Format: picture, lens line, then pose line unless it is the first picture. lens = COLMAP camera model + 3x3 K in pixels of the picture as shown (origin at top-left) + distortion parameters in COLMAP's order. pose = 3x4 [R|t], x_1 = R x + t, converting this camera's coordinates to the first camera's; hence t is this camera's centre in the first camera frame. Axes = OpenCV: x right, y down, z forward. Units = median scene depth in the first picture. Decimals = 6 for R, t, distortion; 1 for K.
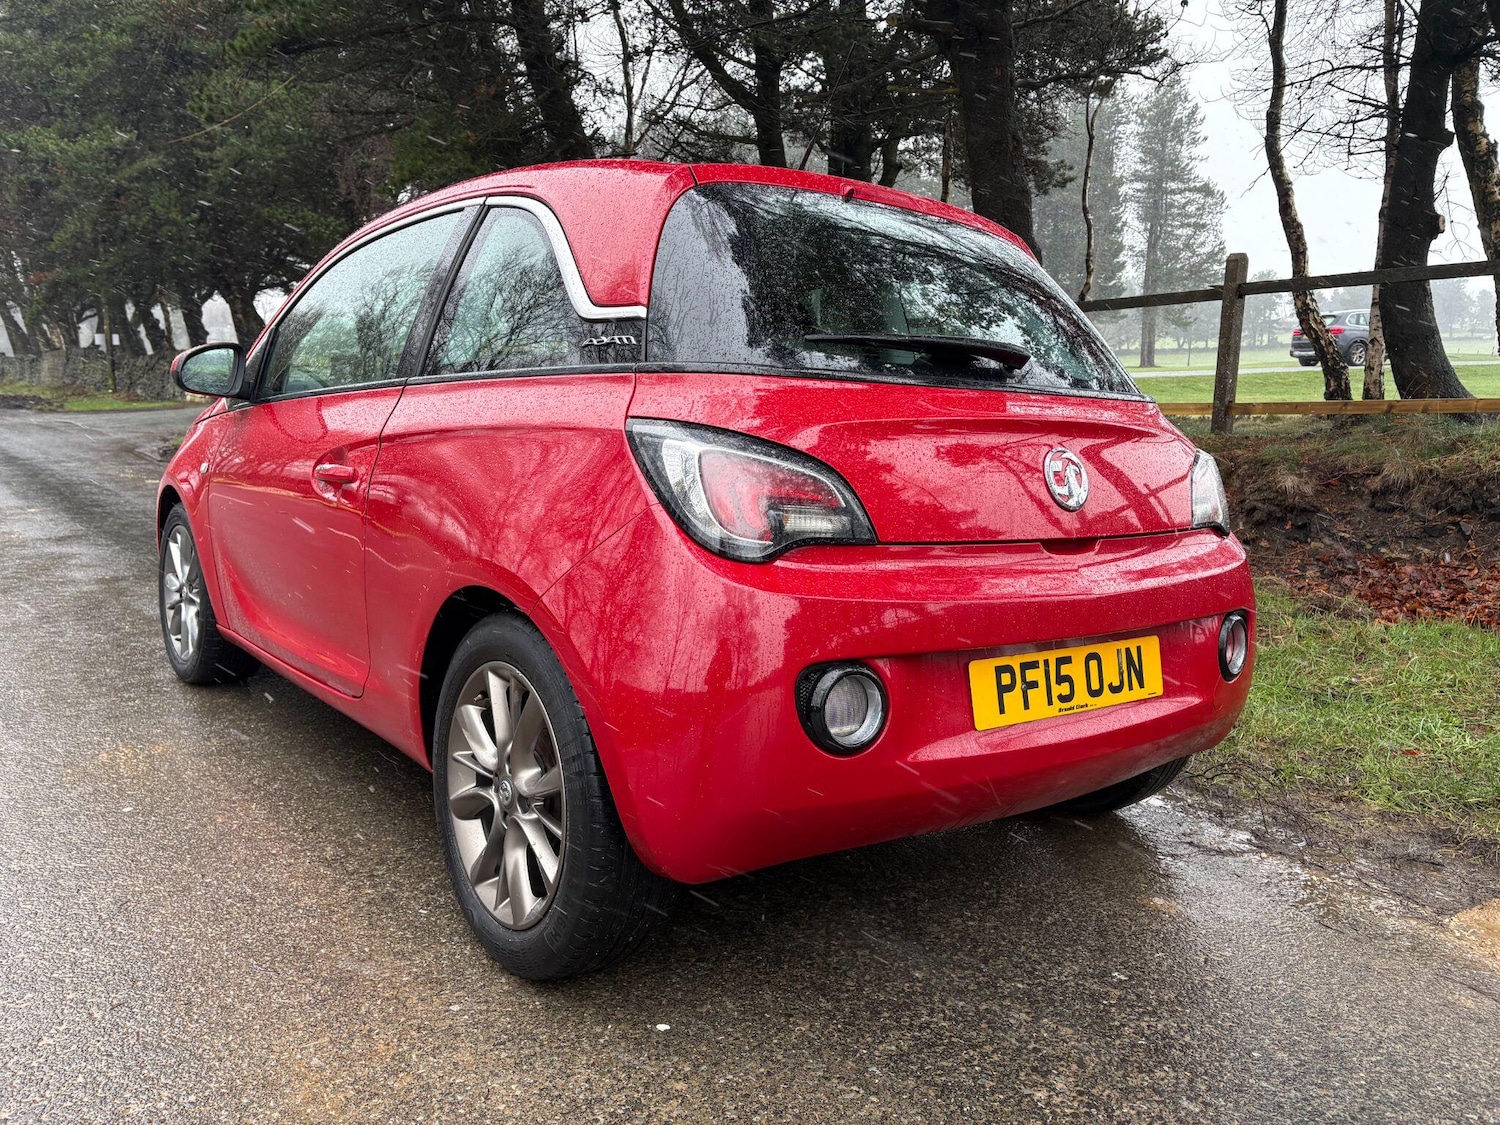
lens RADIAL K [[1126.9, 0, 751.7], [0, 1126.9, 565.6], [0, 0, 1]] dist [0.051797, -0.047216]
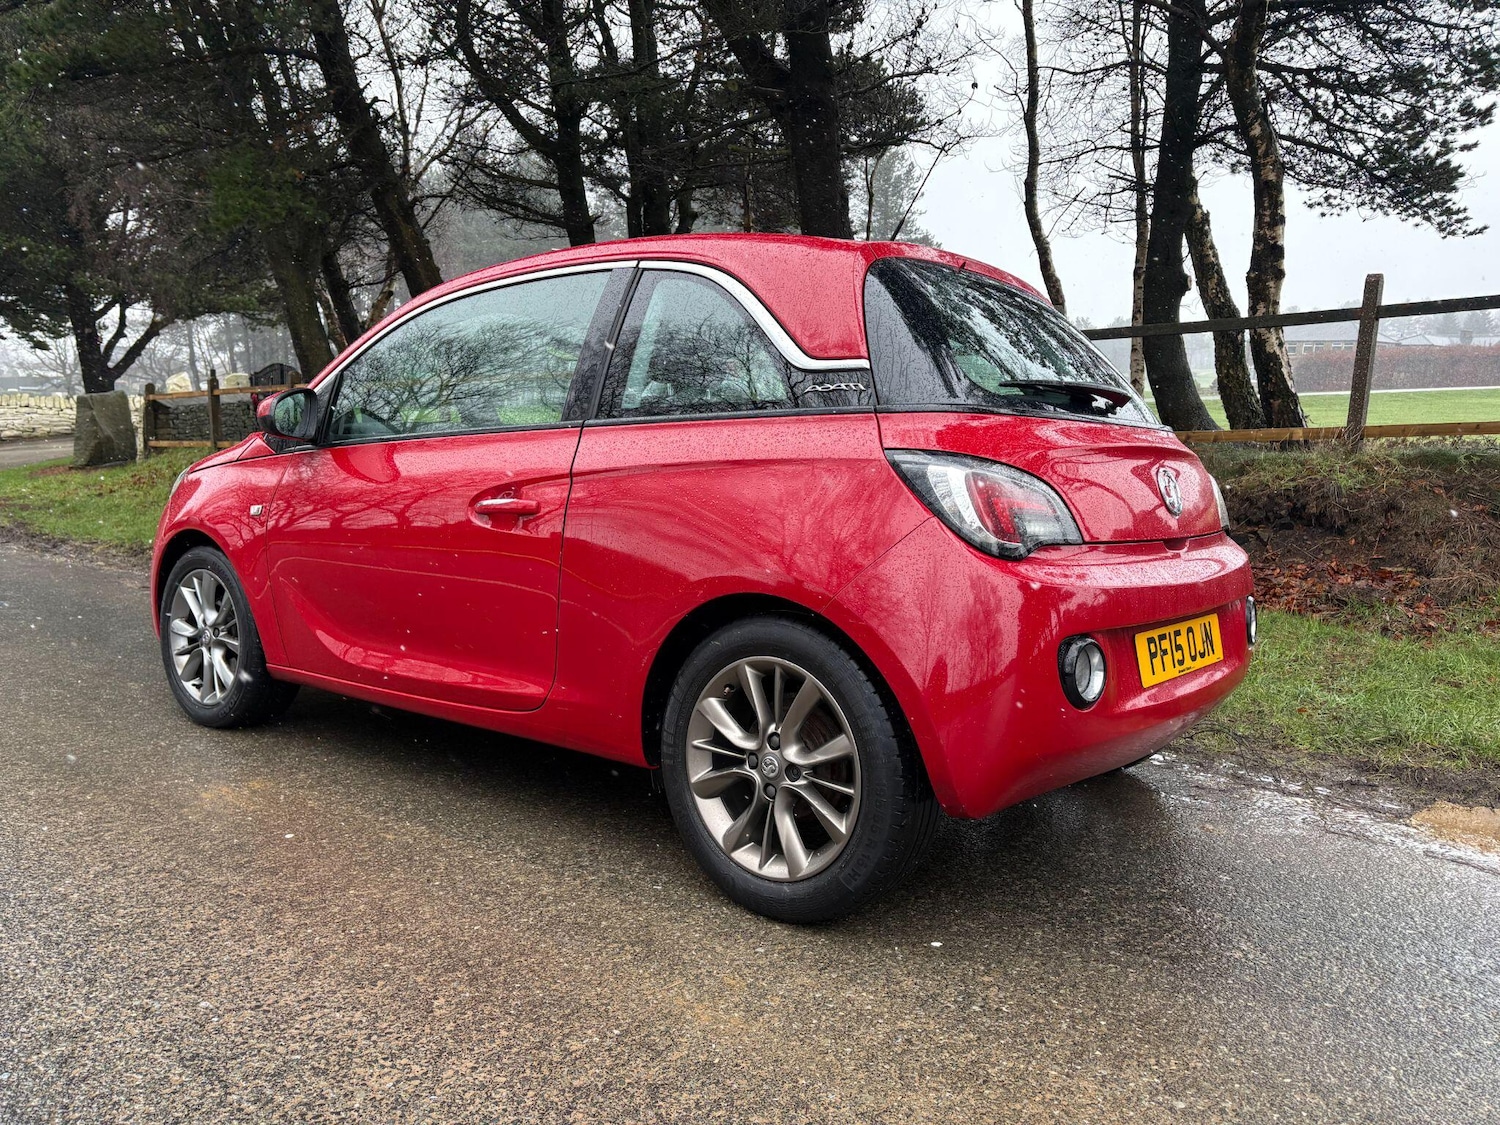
lens RADIAL K [[1126.9, 0, 757.3], [0, 1126.9, 564.8], [0, 0, 1]] dist [0.051797, -0.047216]
pose [[0.973744, -0.038052, 0.224442, -0.171915], [0.045508, 0.998568, -0.028138, 0.007557], [-0.223050, 0.037613, 0.974081, -0.054255]]
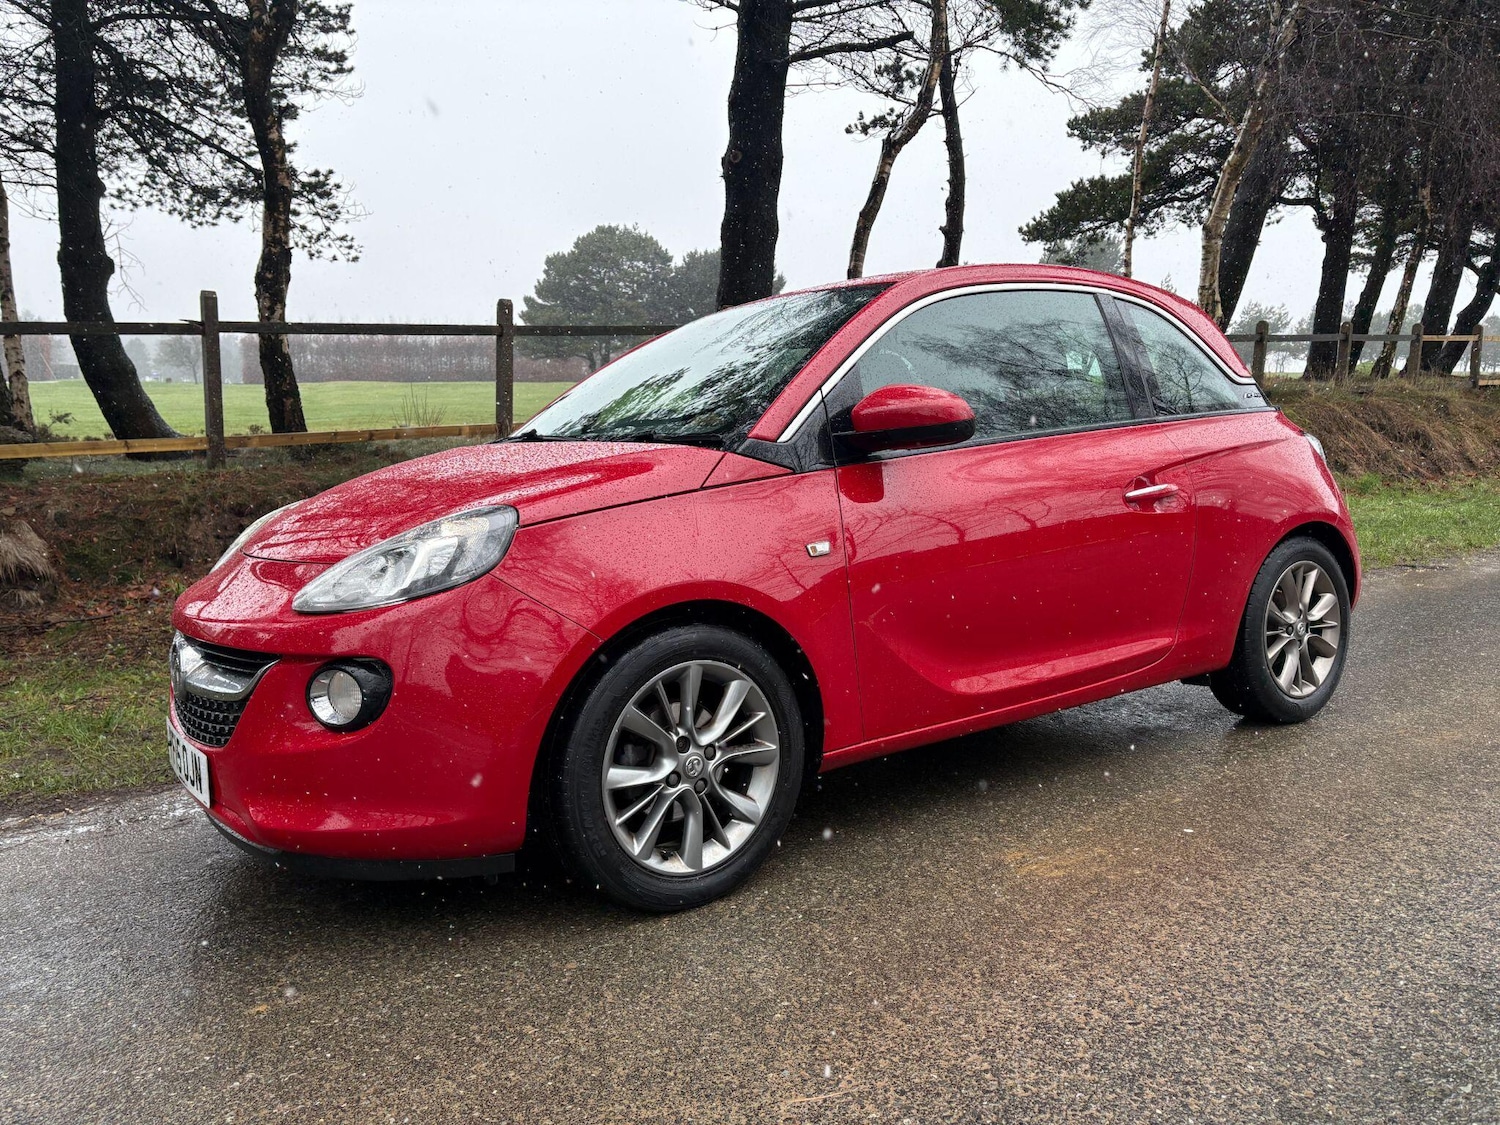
lens RADIAL K [[1126.9, 0, 754.0], [0, 1126.9, 561.8], [0, 0, 1]] dist [0.051797, -0.047216]
pose [[0.045171, -0.141193, 0.988951, -0.760305], [0.168732, 0.976816, 0.131754, -0.113928], [-0.984626, 0.160916, 0.067948, 0.622165]]
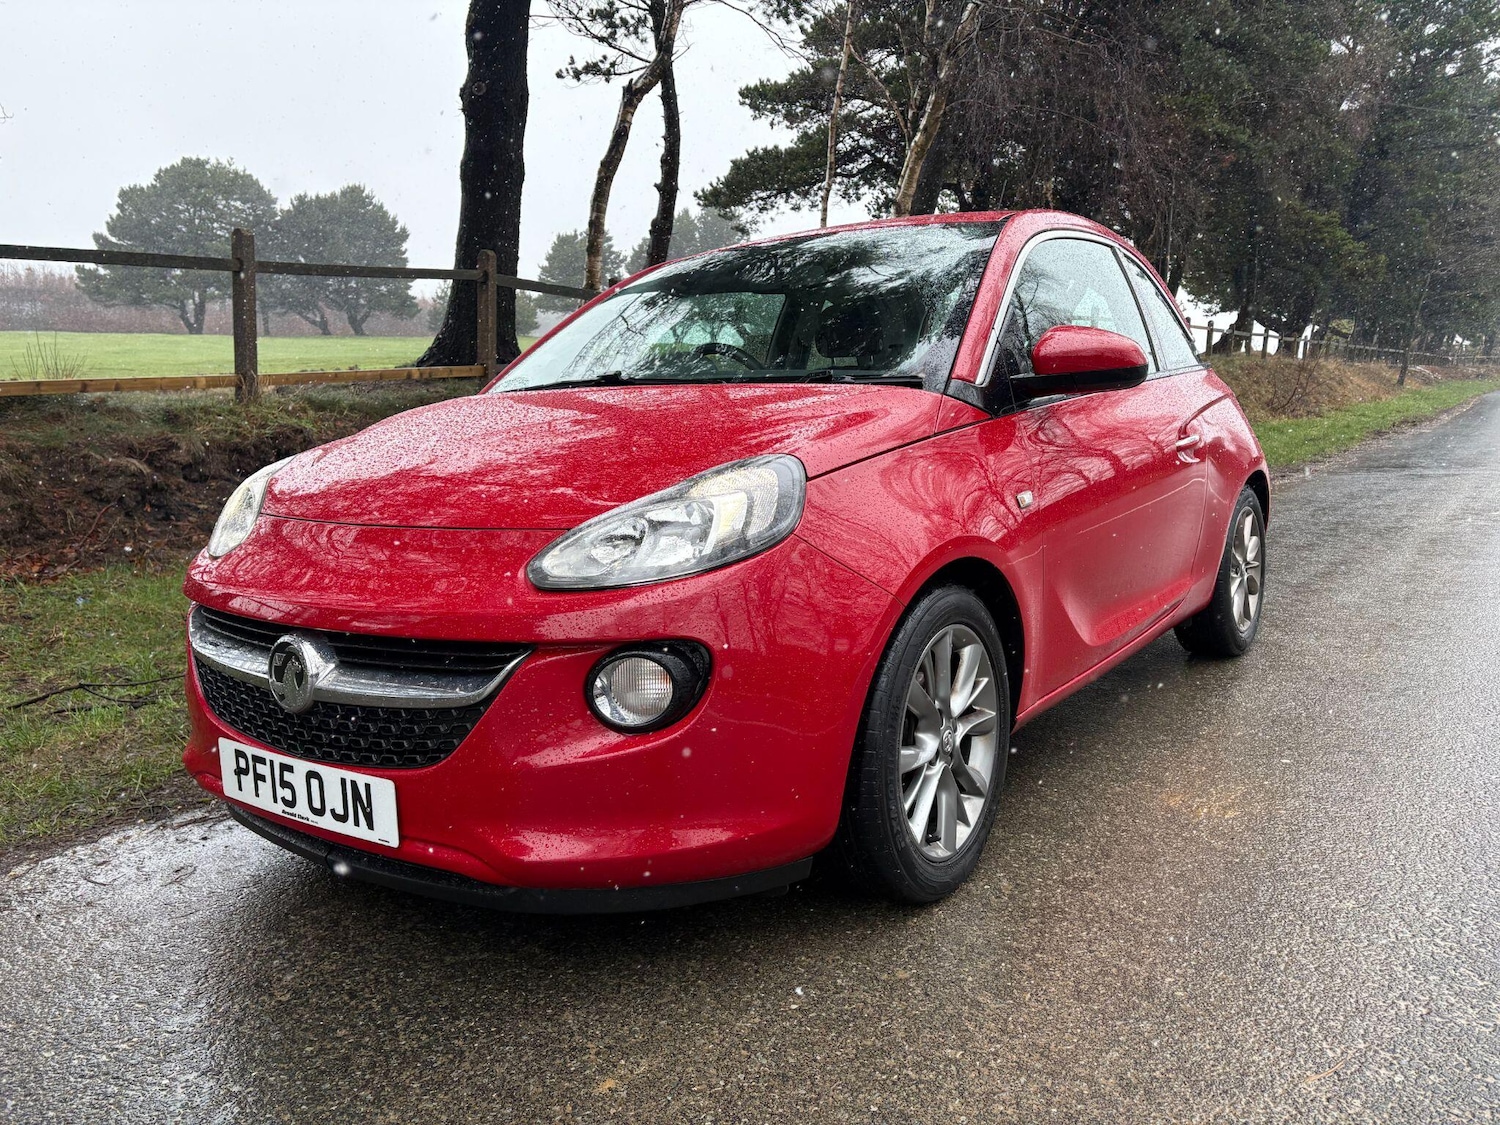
lens RADIAL K [[1126.9, 0, 754.9], [0, 1126.9, 559.7], [0, 0, 1]] dist [0.051797, -0.047216]
pose [[-0.280010, -0.165124, 0.945689, -0.687442], [0.146118, 0.966288, 0.211985, -0.138660], [-0.948812, 0.197541, -0.246443, 0.837143]]
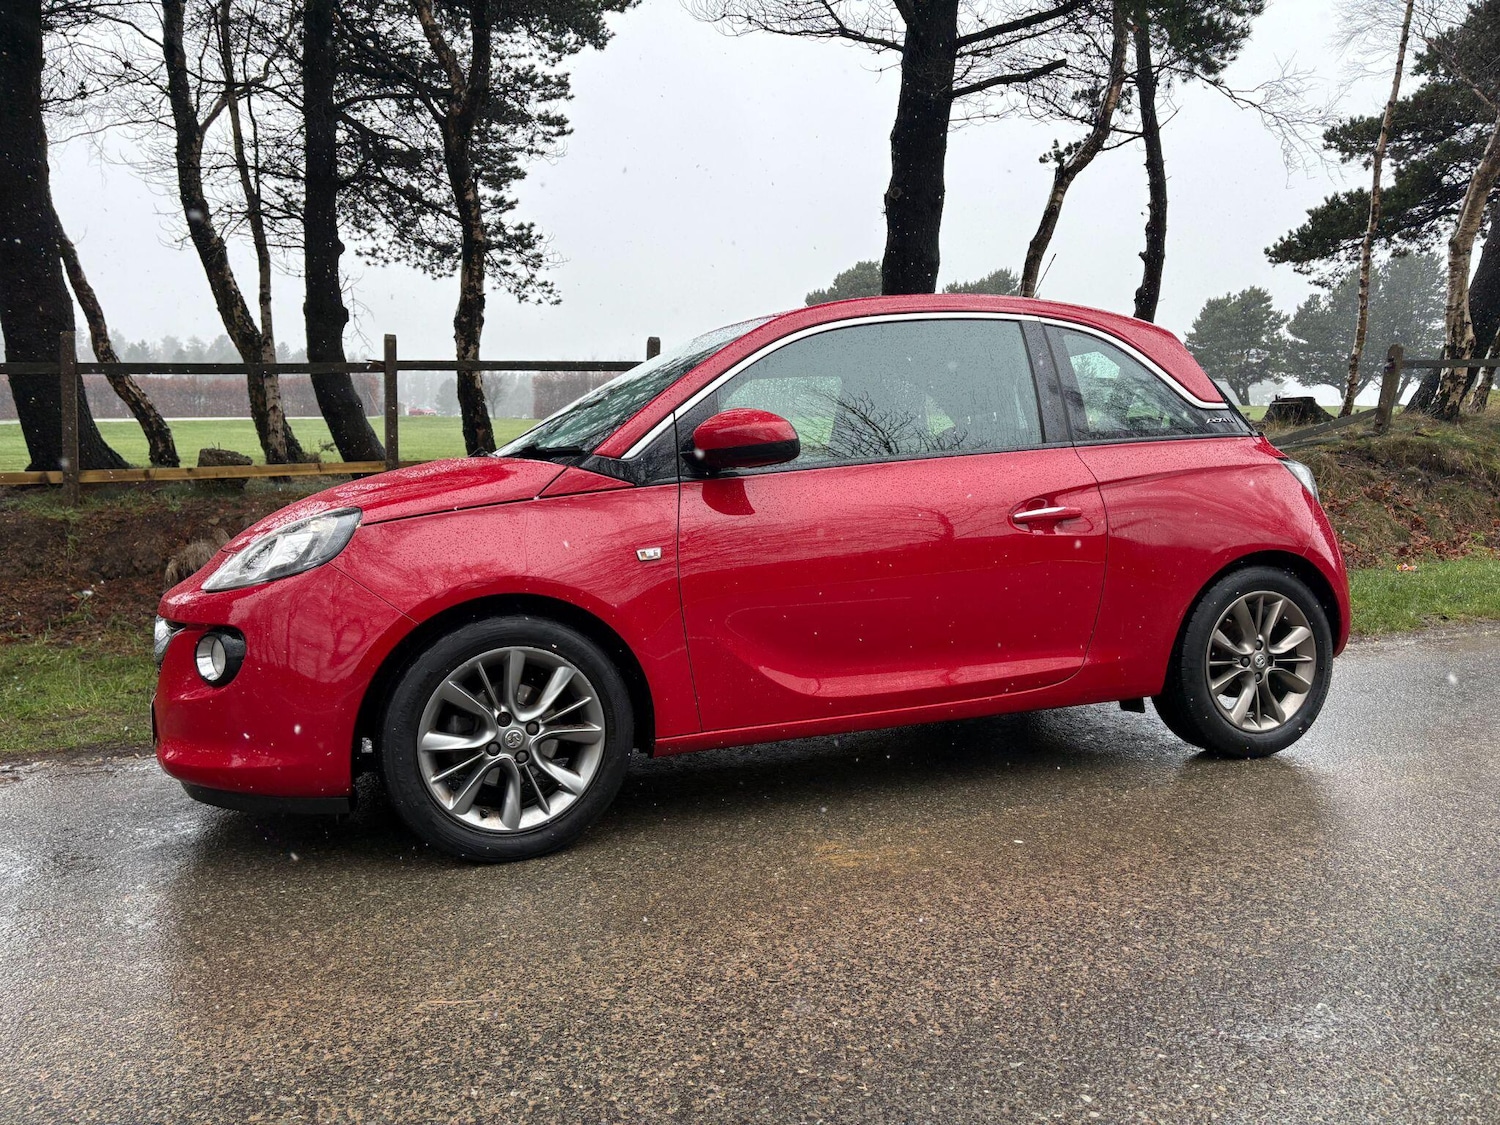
lens RADIAL K [[1126.9, 0, 747.8], [0, 1126.9, 569.3], [0, 0, 1]] dist [0.051797, -0.047216]
pose [[0.280593, -0.113847, 0.953051, -0.781272], [0.160295, 0.984554, 0.070417, -0.075889], [-0.946347, 0.133011, 0.294508, 0.432055]]
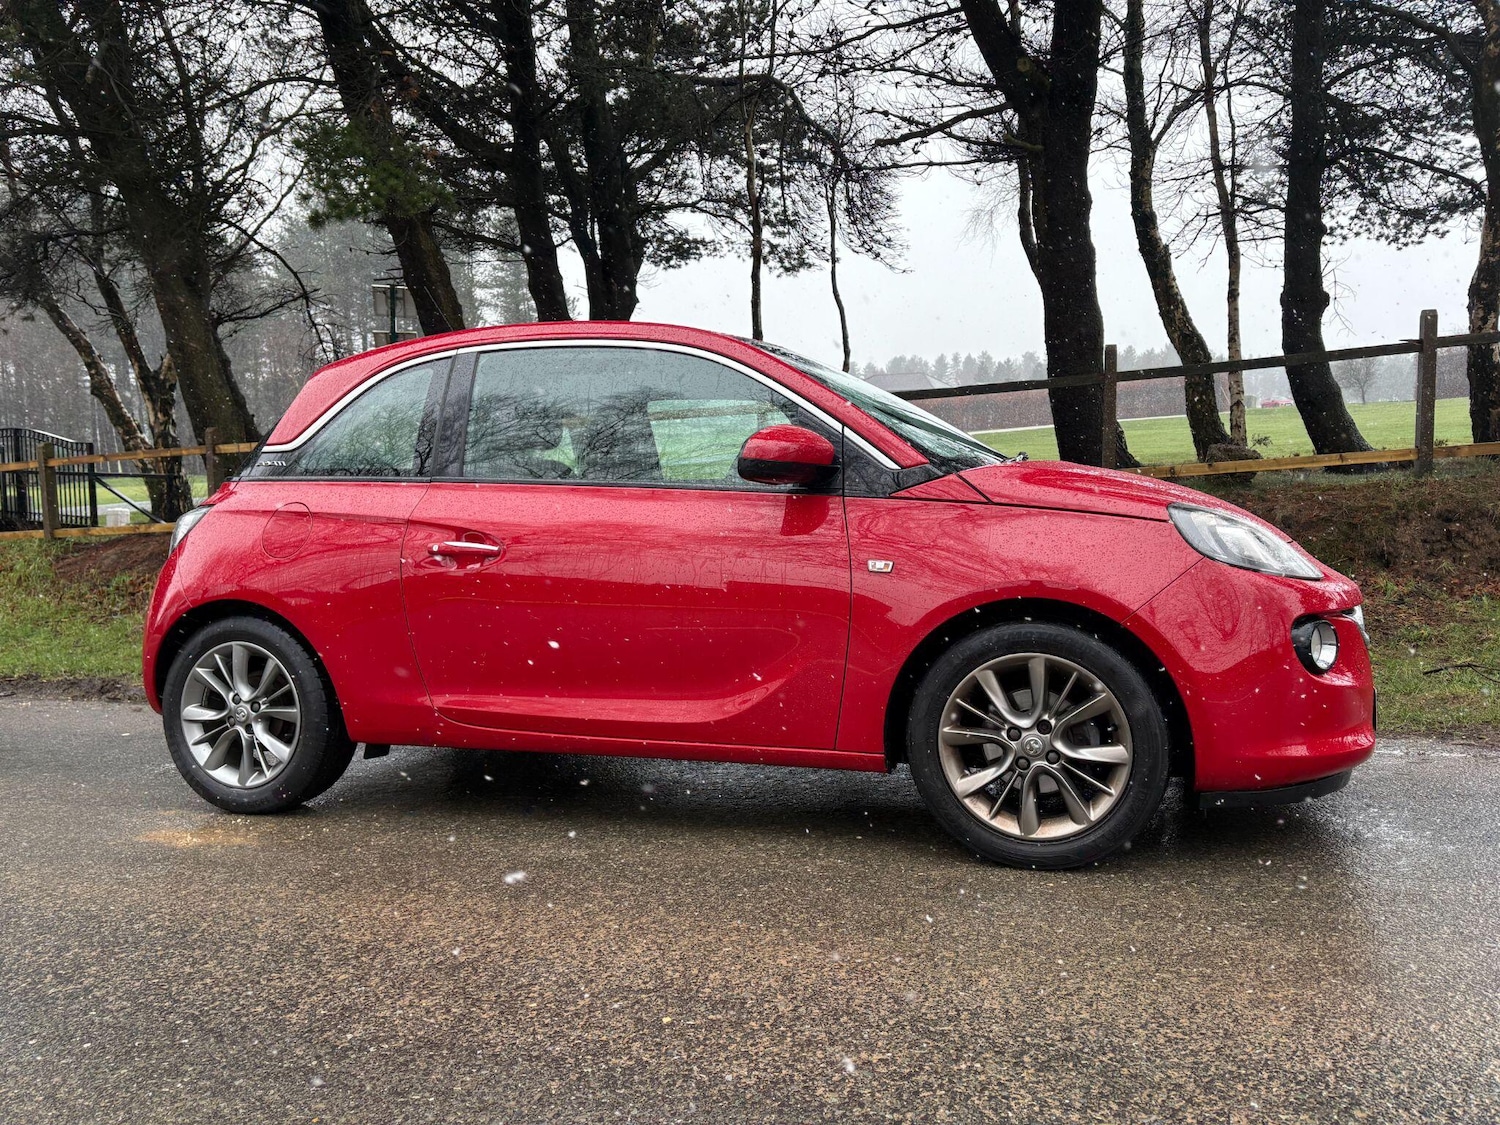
lens RADIAL K [[1126.9, 0, 753.5], [0, 1126.9, 559.9], [0, 0, 1]] dist [0.051797, -0.047216]
pose [[0.831383, -0.095465, 0.547439, -0.917929], [0.145049, 0.988262, -0.047946, -0.103930], [-0.536436, 0.119267, 0.835471, 0.596102]]
